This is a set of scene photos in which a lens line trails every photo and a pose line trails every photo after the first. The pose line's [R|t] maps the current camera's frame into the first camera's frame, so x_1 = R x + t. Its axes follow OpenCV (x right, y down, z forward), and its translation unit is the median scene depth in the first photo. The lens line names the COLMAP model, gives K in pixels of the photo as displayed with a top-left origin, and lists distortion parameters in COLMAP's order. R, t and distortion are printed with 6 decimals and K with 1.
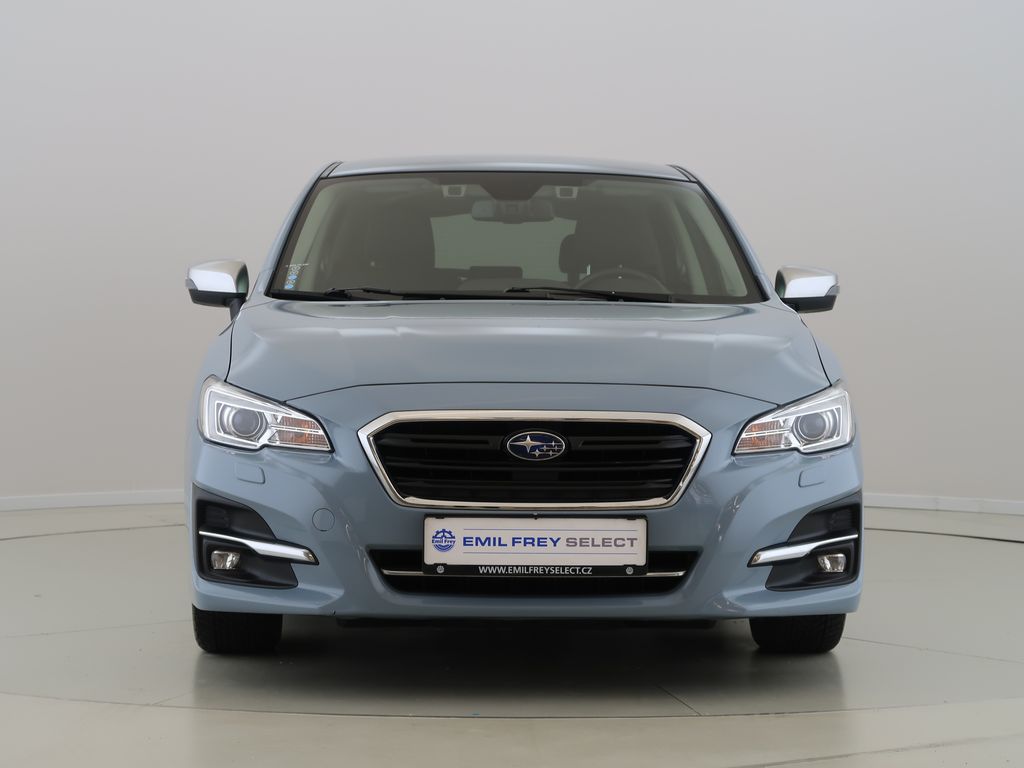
lens RADIAL K [[771.8, 0, 519.2], [0, 771.8, 390.8], [0, 0, 1]] dist [-0.003122, -0.001072]
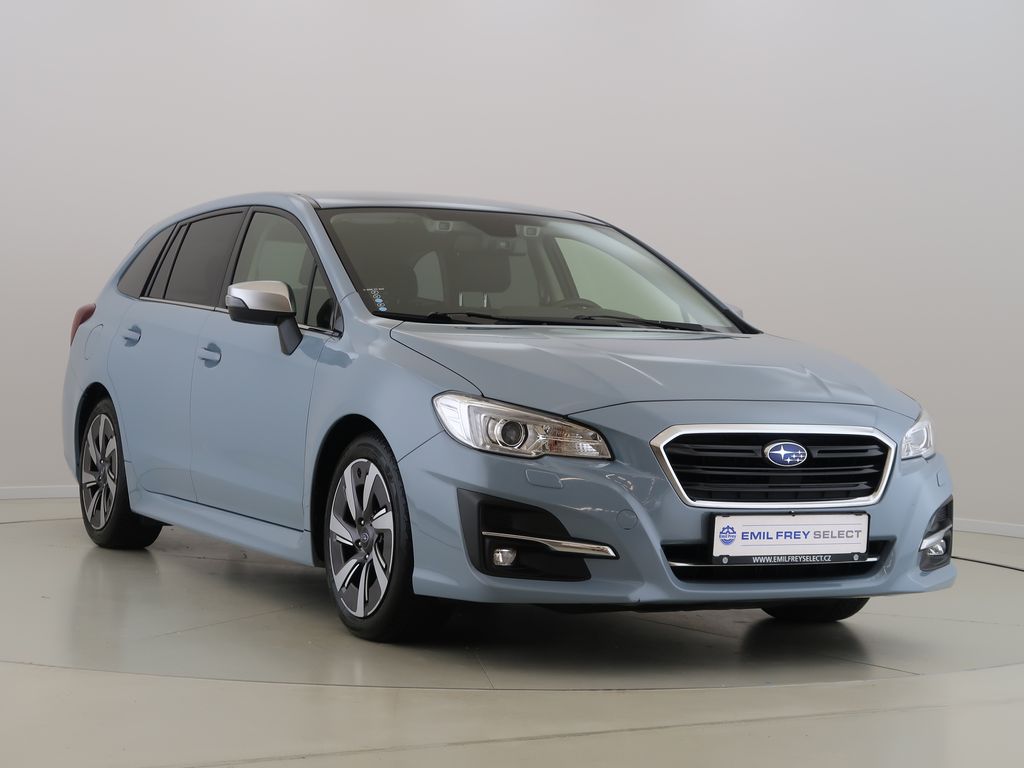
lens RADIAL K [[692.3, 0, 502.1], [0, 692.3, 388.6], [0, 0, 1]] dist [-0.045921, -0.001194]
pose [[0.990585, 0.015119, 0.136058, -0.557173], [-0.011898, 0.999630, -0.024455, 0.001237], [-0.136377, 0.022606, 0.990399, 0.009945]]
